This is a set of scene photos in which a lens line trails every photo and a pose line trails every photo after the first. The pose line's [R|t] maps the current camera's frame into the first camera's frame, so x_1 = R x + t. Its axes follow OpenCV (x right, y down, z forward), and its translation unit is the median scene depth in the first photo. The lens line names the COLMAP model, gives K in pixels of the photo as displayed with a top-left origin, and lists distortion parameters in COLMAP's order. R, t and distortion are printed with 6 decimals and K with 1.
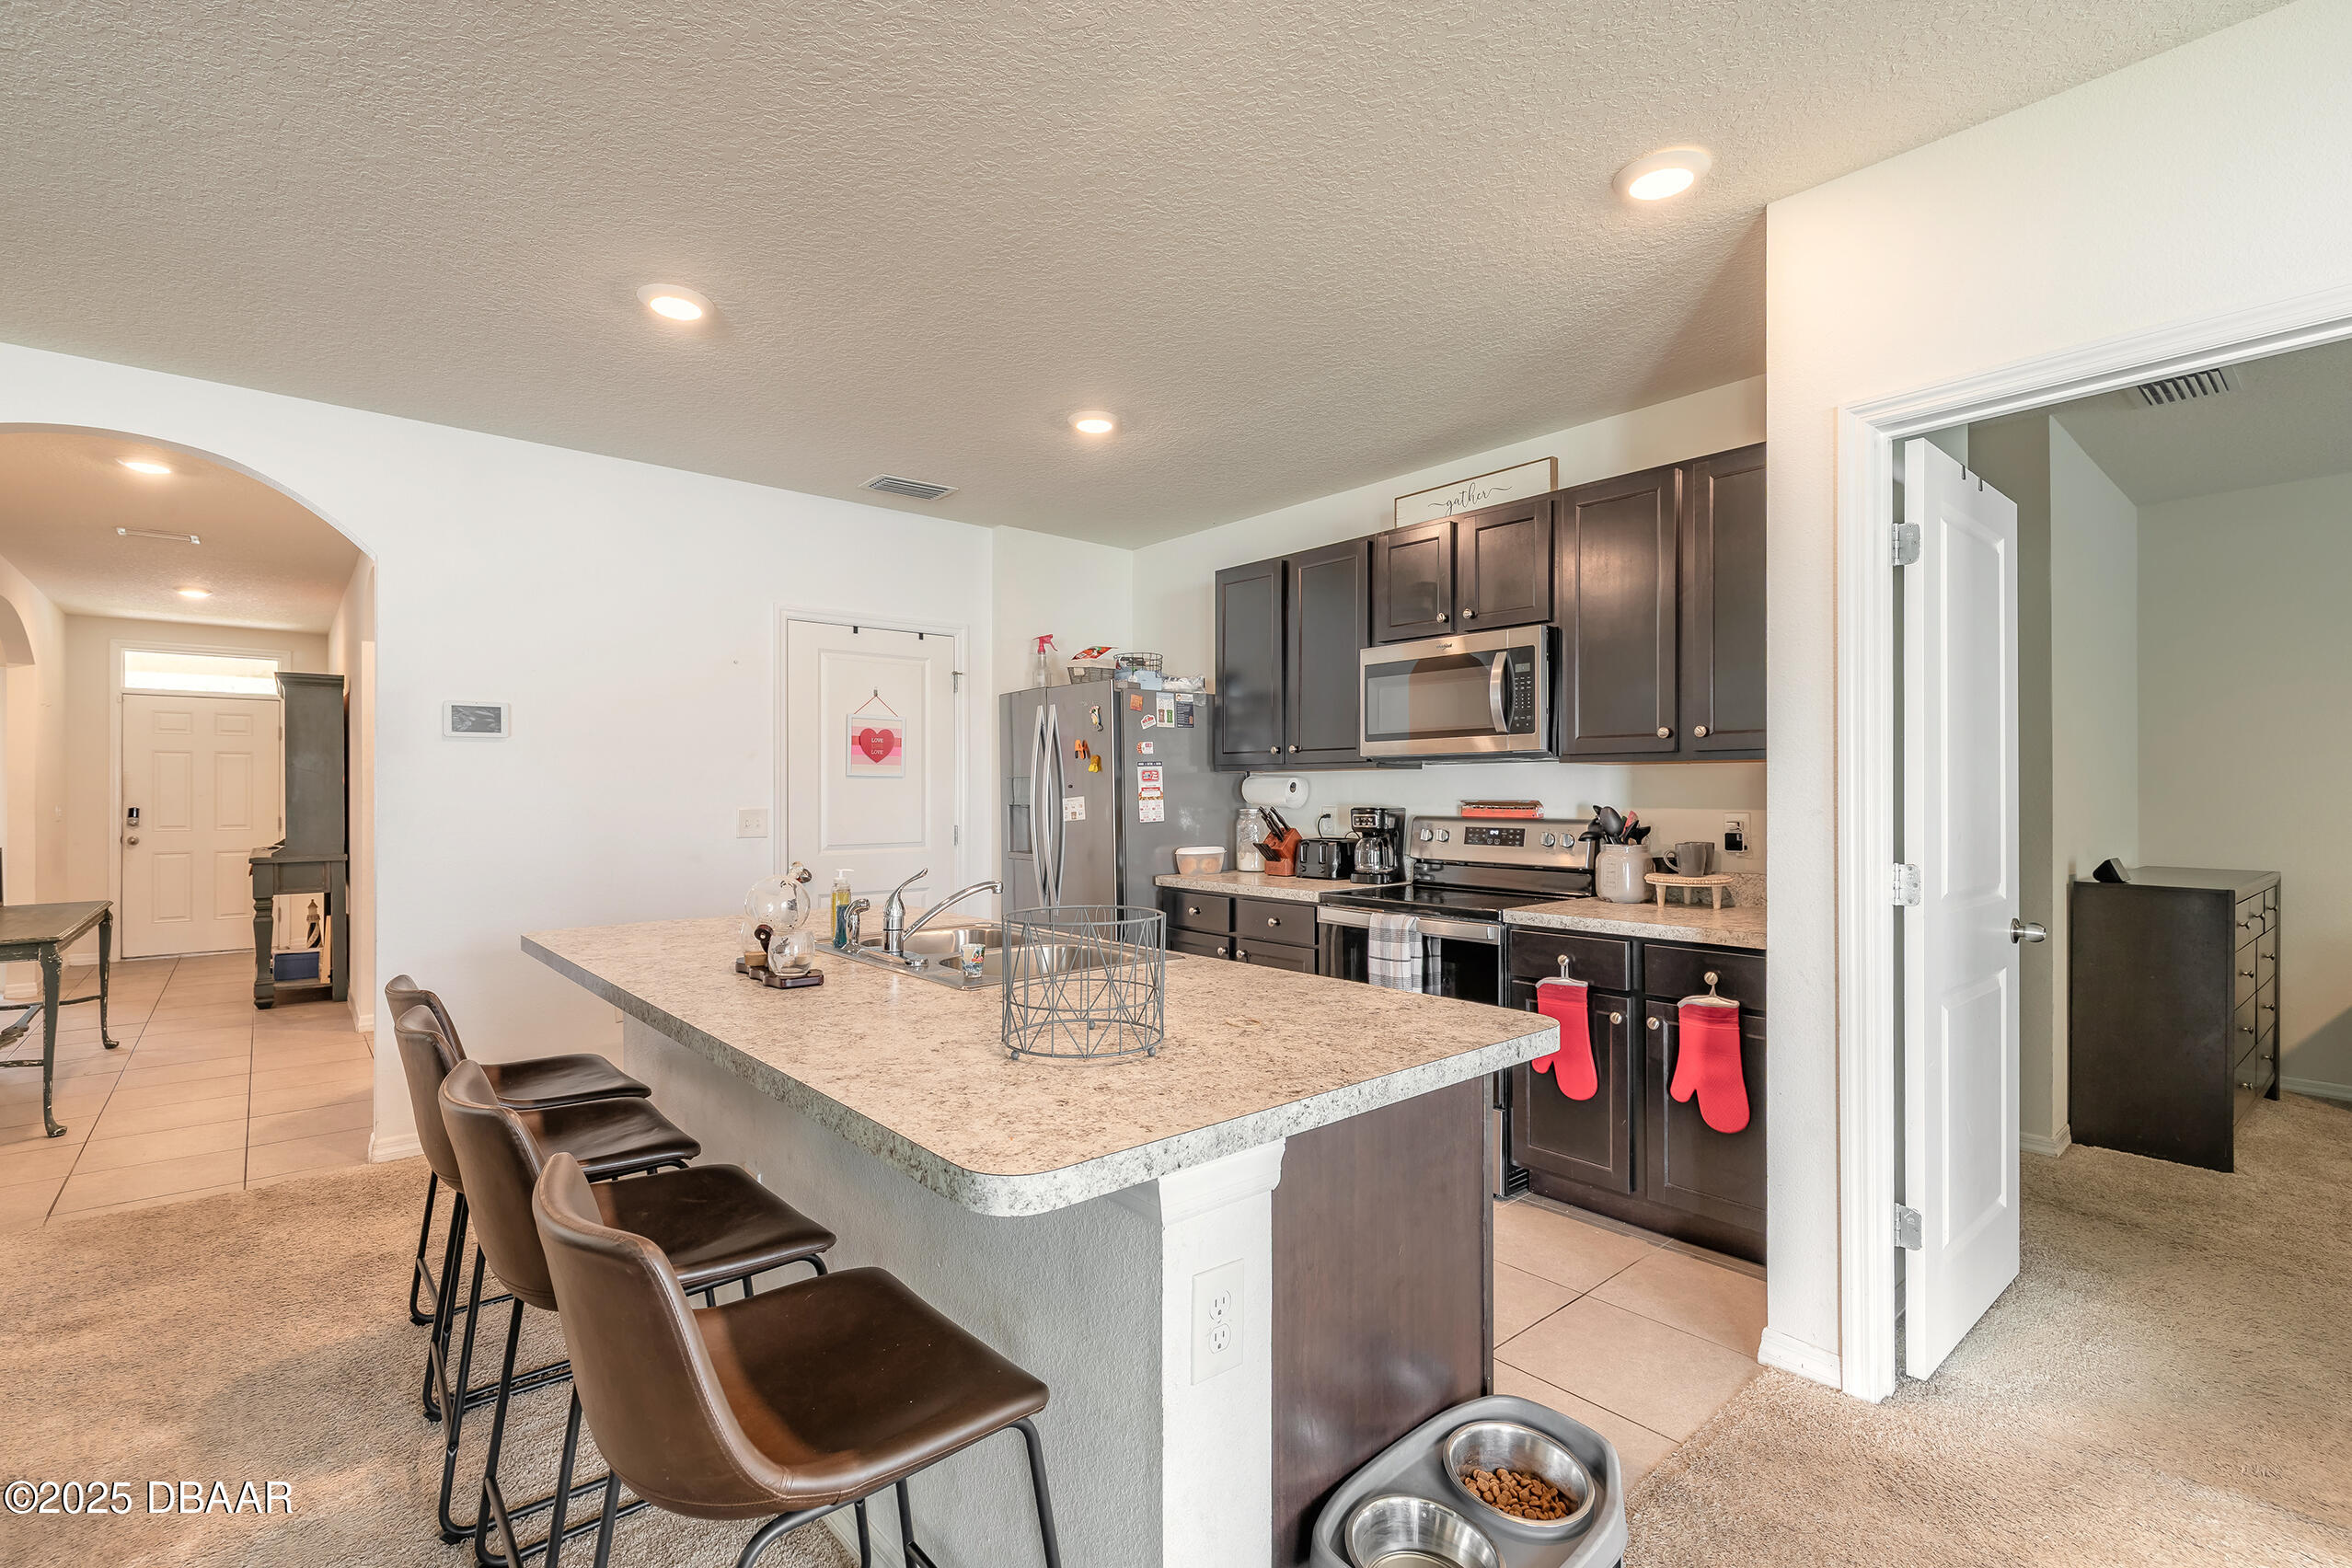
lens RADIAL K [[1053.2, 0, 1175.6], [0, 1053.2, 790.6], [0, 0, 1]] dist [0.002849, -0.000472]
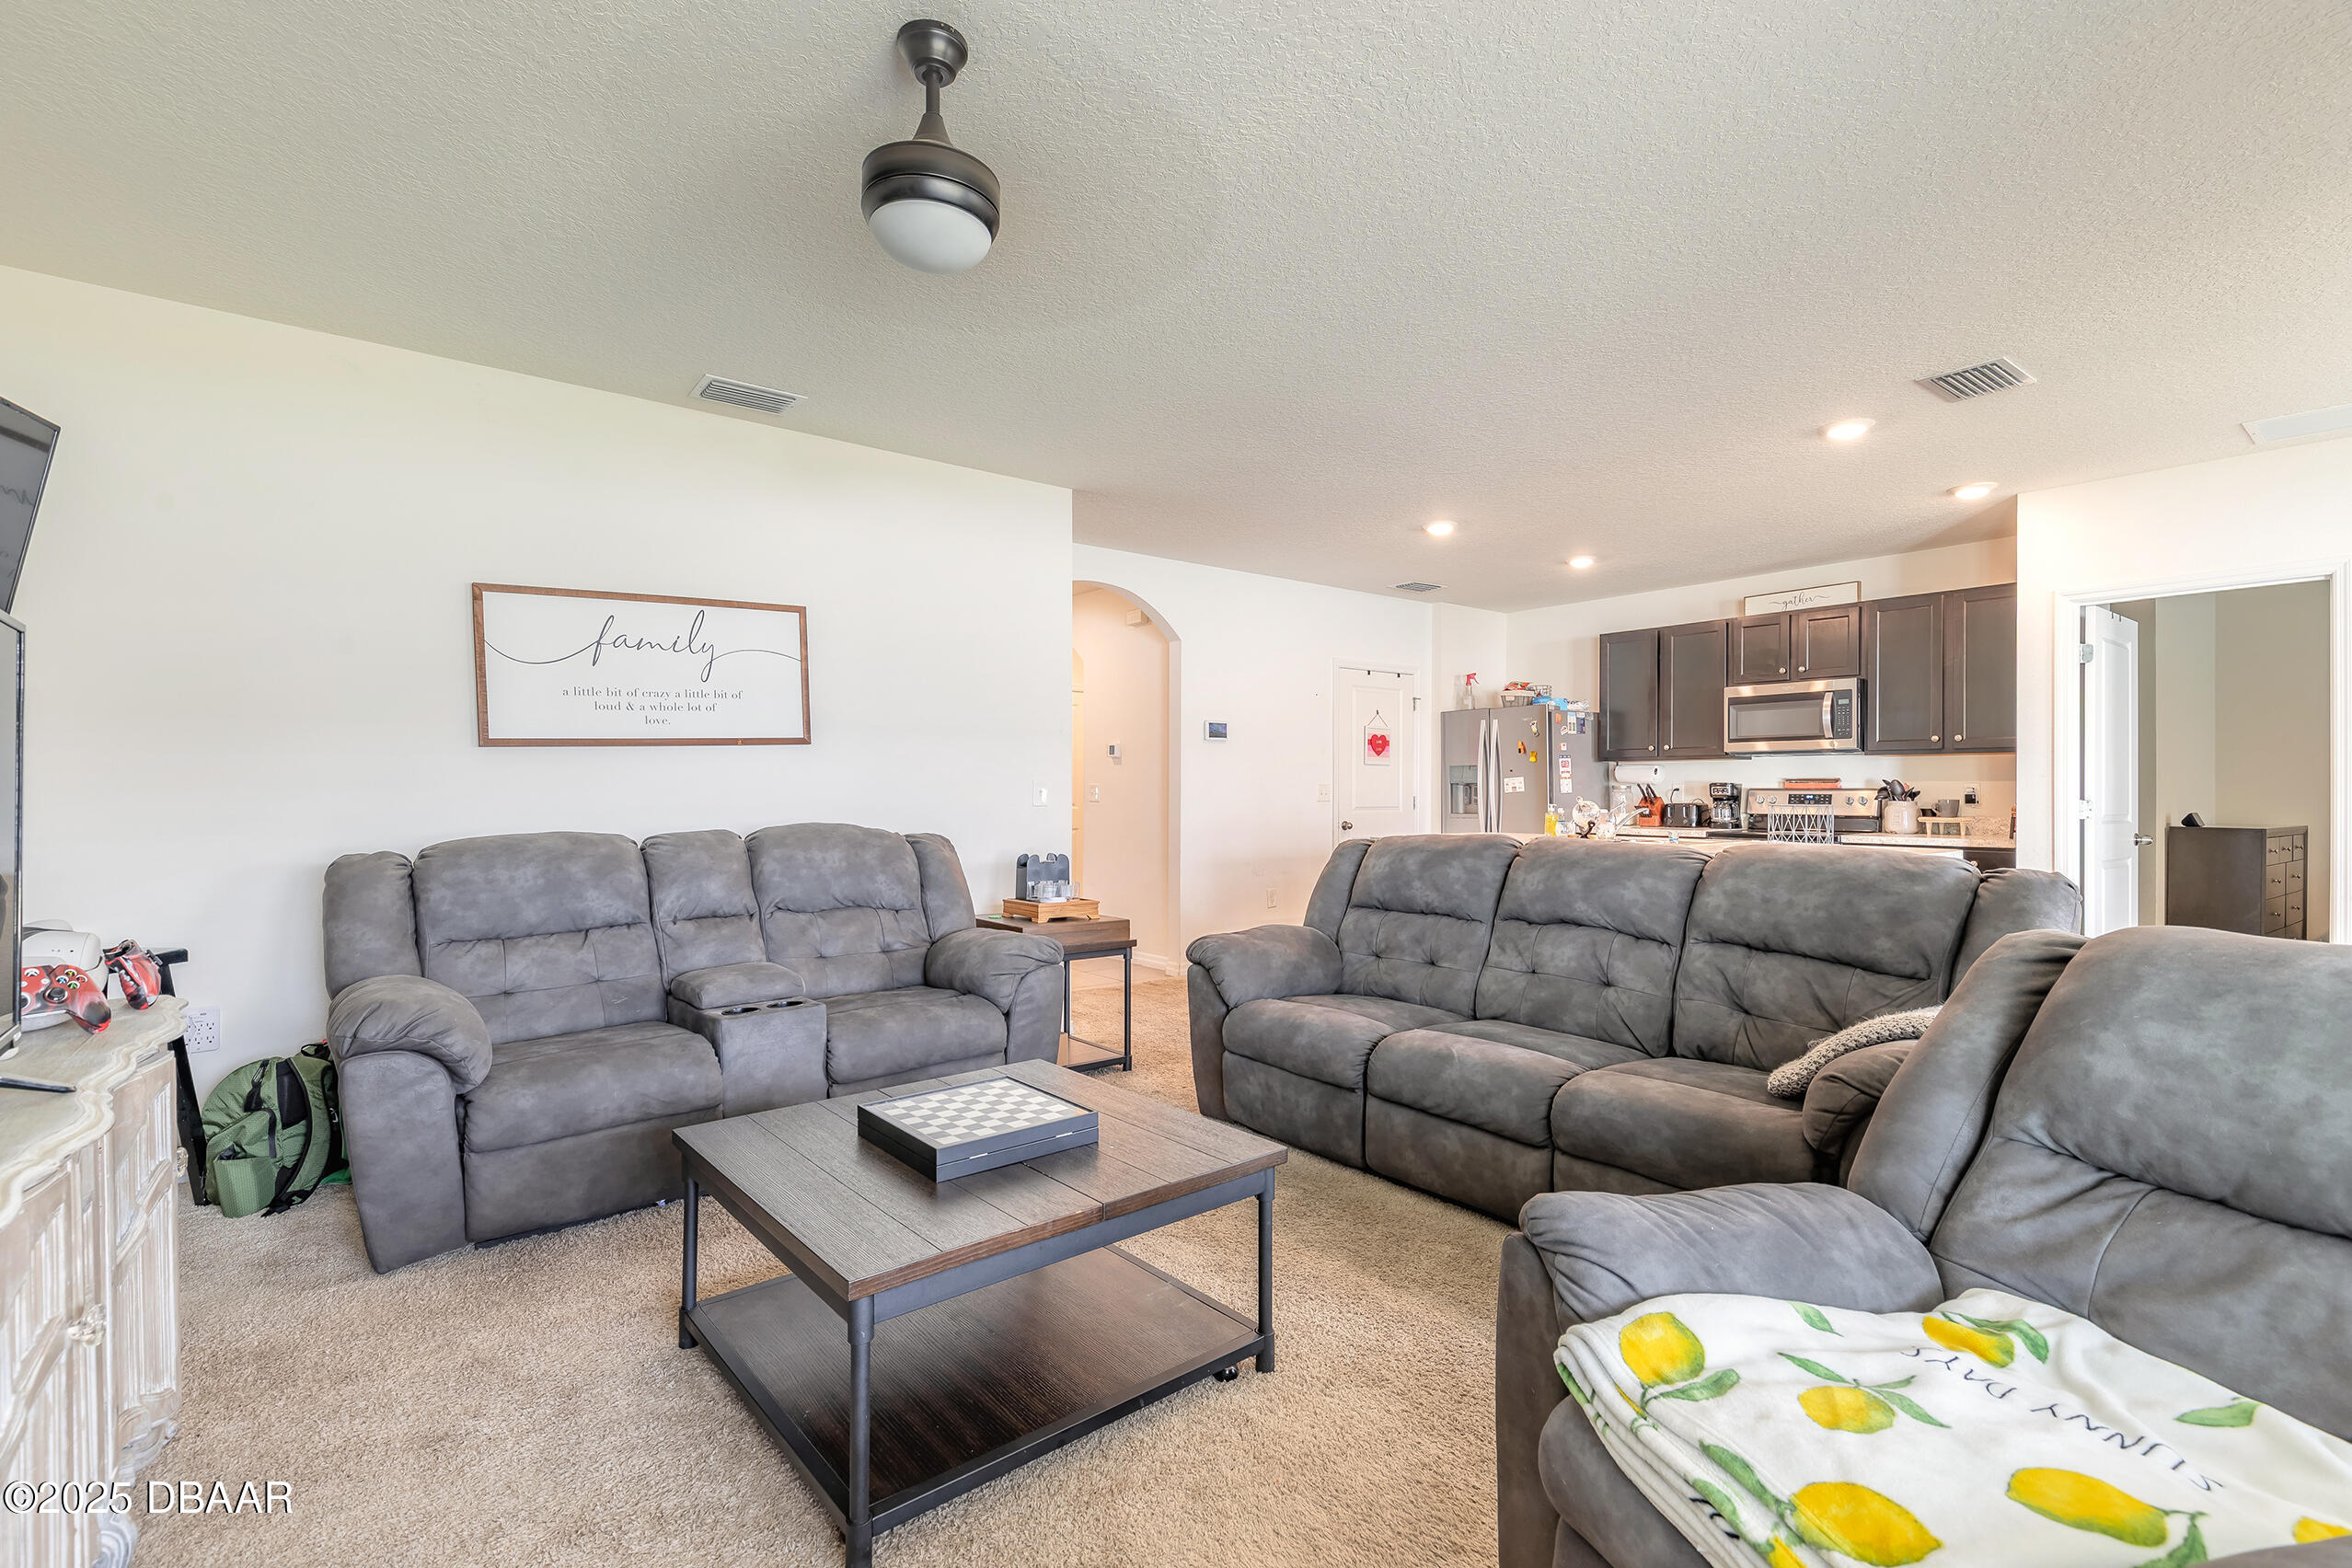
lens RADIAL K [[1061.6, 0, 1169.2], [0, 1061.6, 793.1], [0, 0, 1]] dist [0.003203, -0.000889]
pose [[0.998505, 0.002832, -0.054578, -0.575386], [-0.002627, 0.999989, 0.003831, 0.027381], [0.054588, -0.003682, 0.998502, -0.692419]]
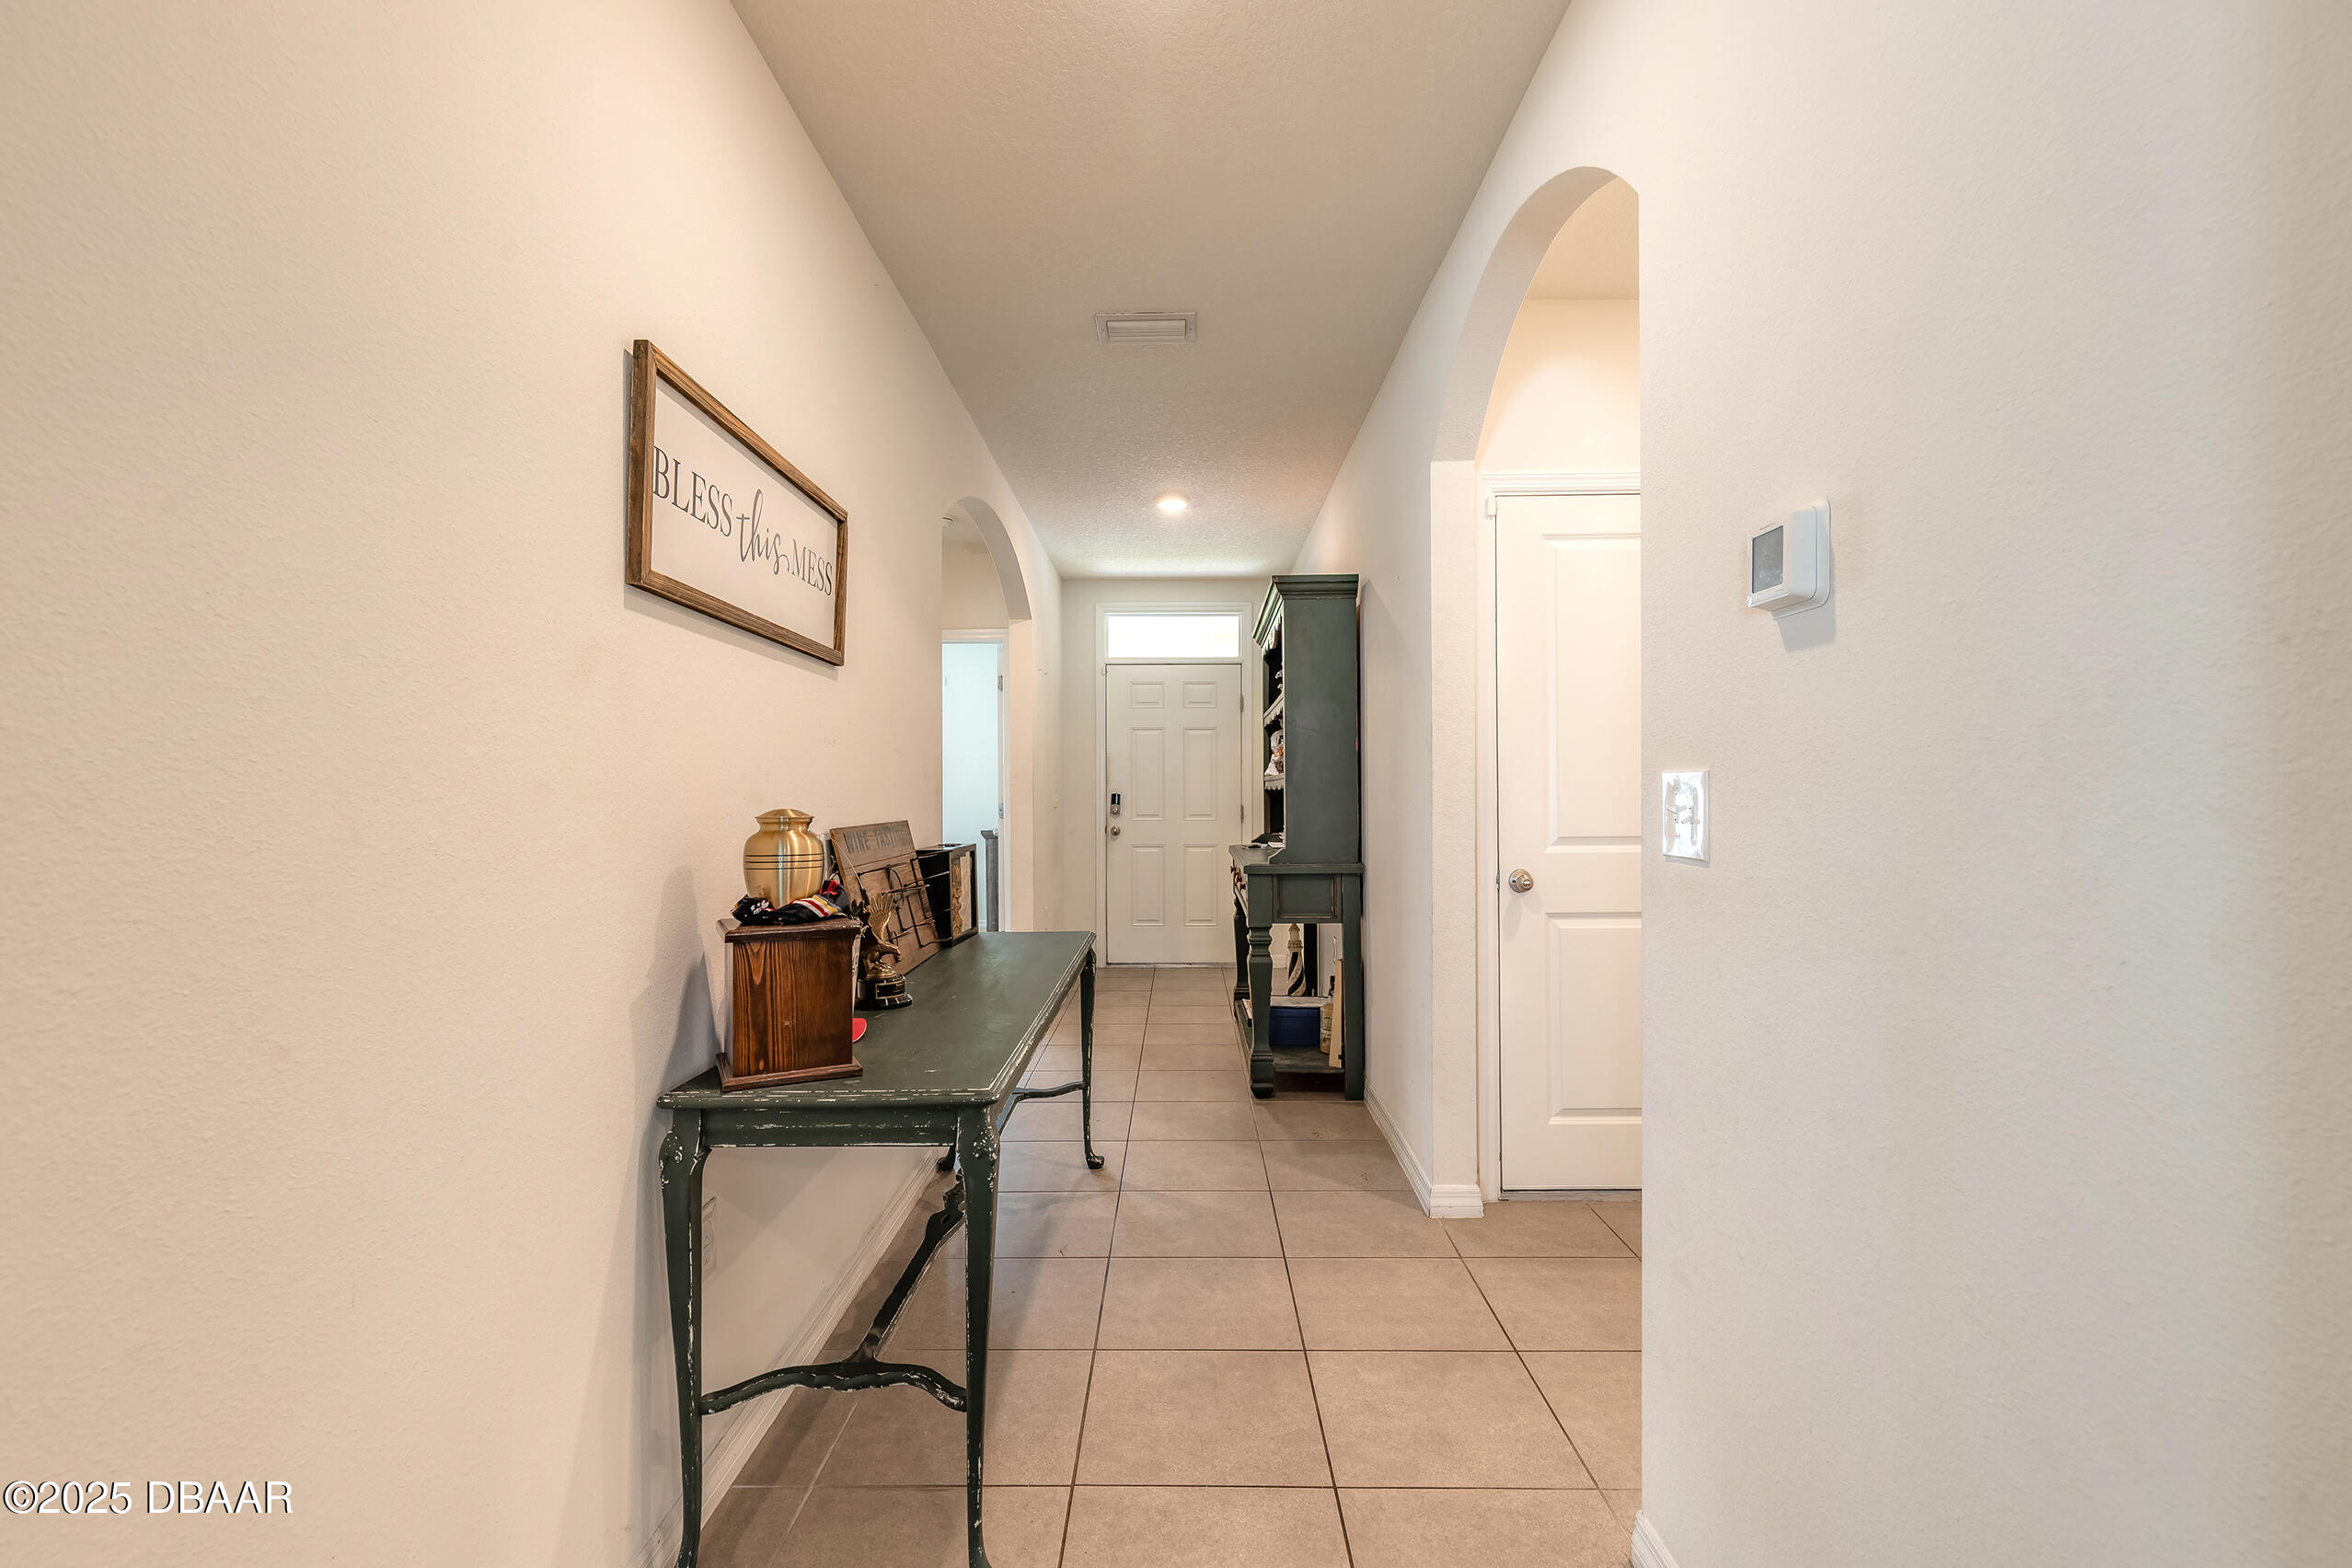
lens RADIAL K [[1061.6, 0, 1169.2], [0, 1061.6, 793.1], [0, 0, 1]] dist [0.003203, -0.000889]
pose [[0.747738, -0.001214, -0.663993, -0.694998], [0.004931, 0.999981, 0.003725, 0.024322], [0.663975, -0.006059, 0.747730, 0.698451]]
